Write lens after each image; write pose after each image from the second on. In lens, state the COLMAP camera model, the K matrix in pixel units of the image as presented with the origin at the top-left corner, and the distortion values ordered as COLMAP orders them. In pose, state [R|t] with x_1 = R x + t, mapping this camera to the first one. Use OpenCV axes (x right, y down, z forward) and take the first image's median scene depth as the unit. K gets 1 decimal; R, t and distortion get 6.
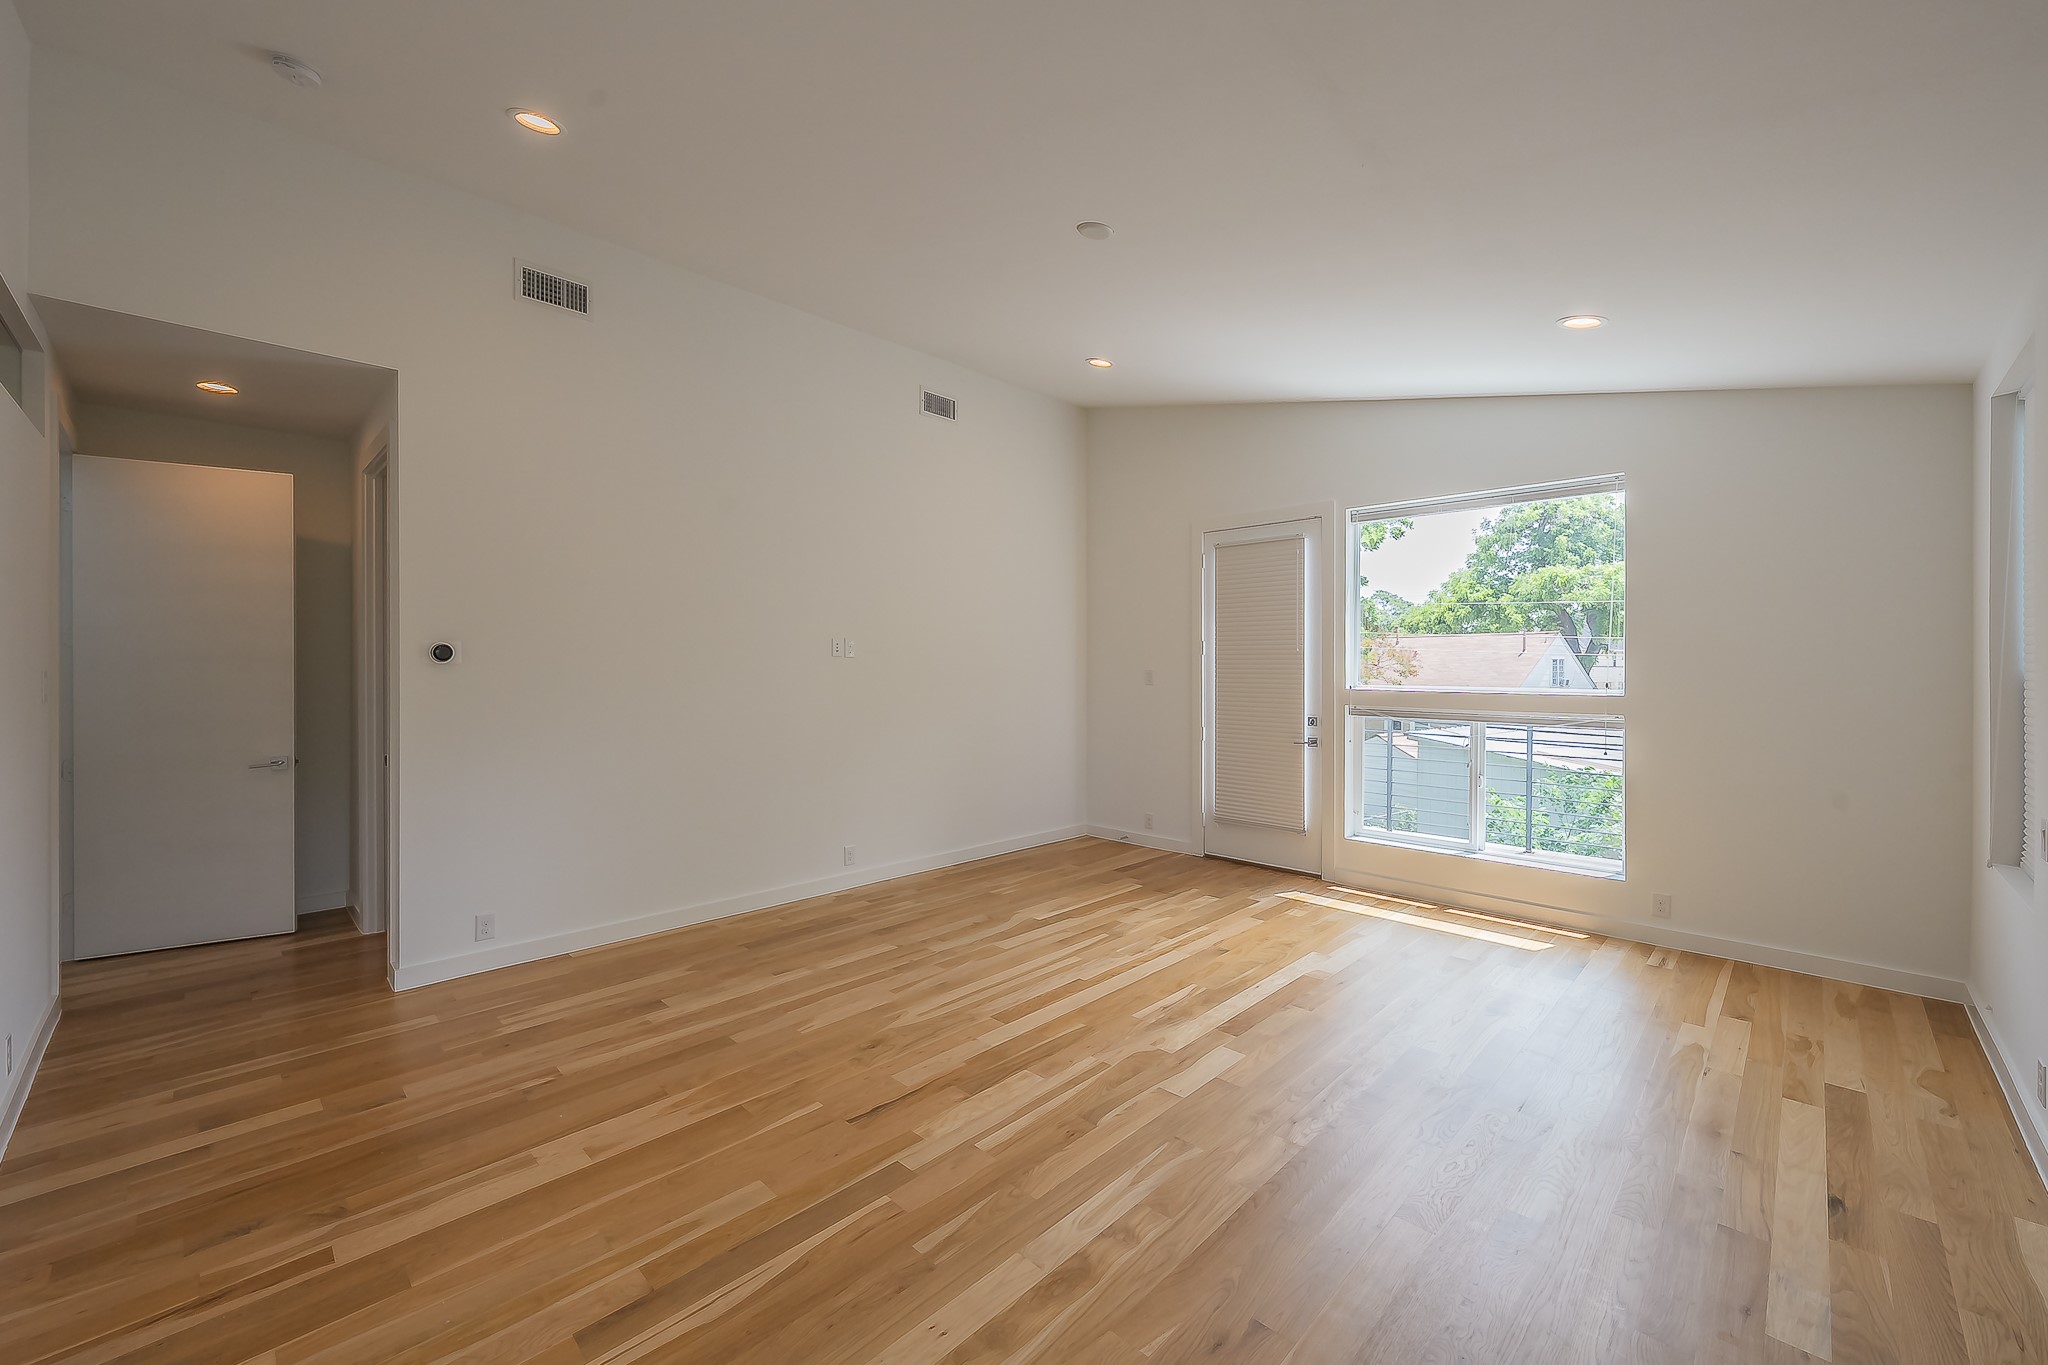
lens RADIAL K [[798.4, 0, 1027.4], [0, 798.4, 673.4], [0, 0, 1]] dist [-0.001028, -0.000234]
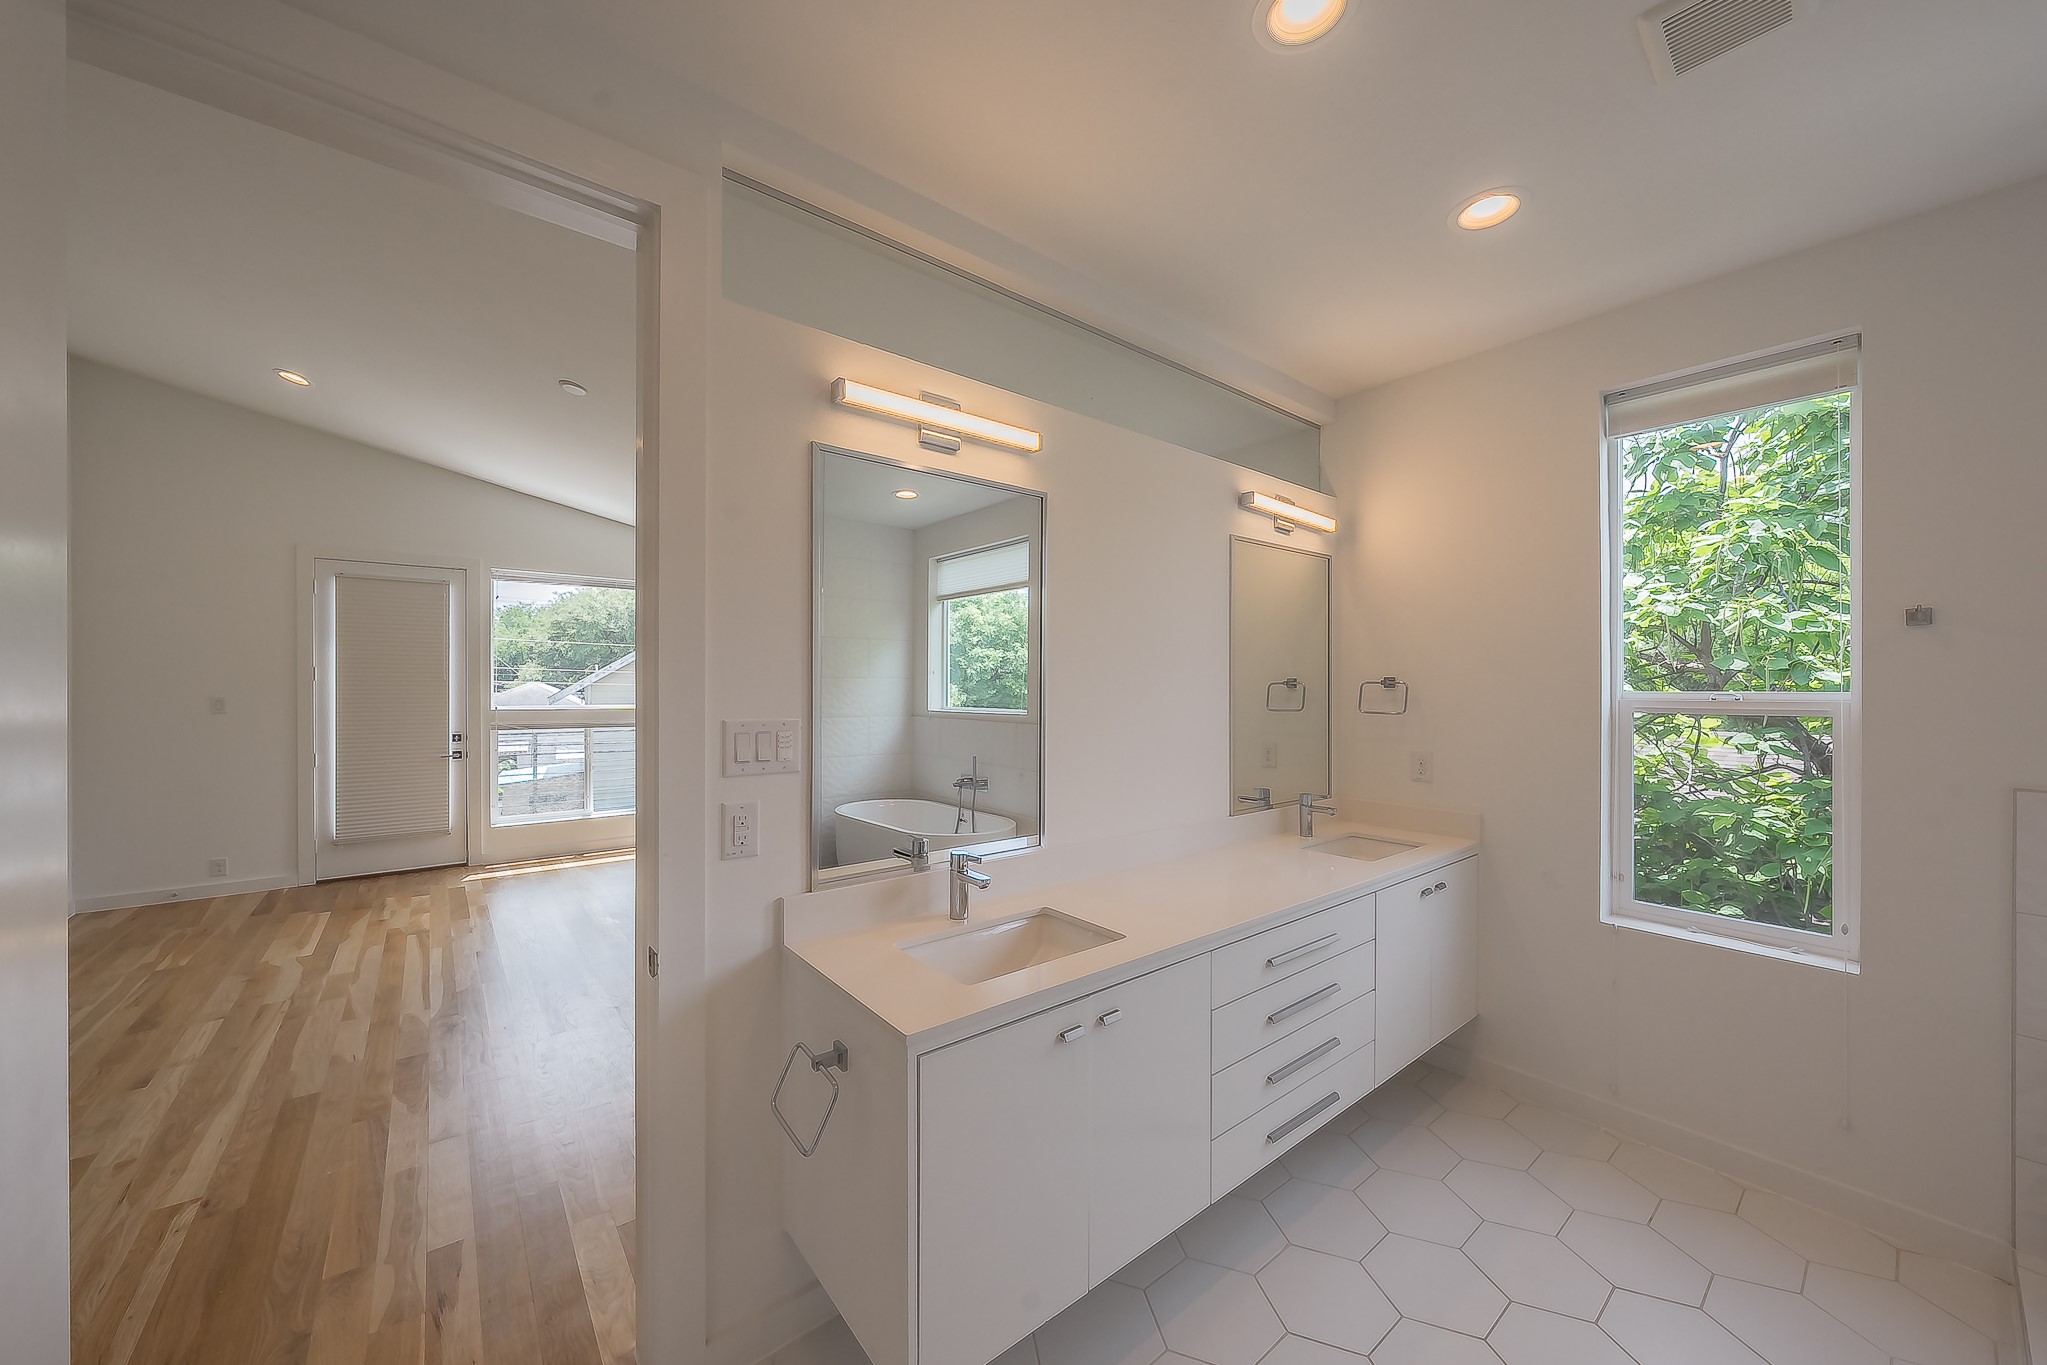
lens RADIAL K [[733.3, 0, 995.0], [0, 733.3, 691.1], [0, 0, 1]] dist [-0.007638, -0.000151]
pose [[0.139017, -0.000722, 0.990290, -0.686692], [0.005049, 0.999987, 0.000020, -0.007003], [-0.990277, 0.004997, 0.139019, 0.048744]]
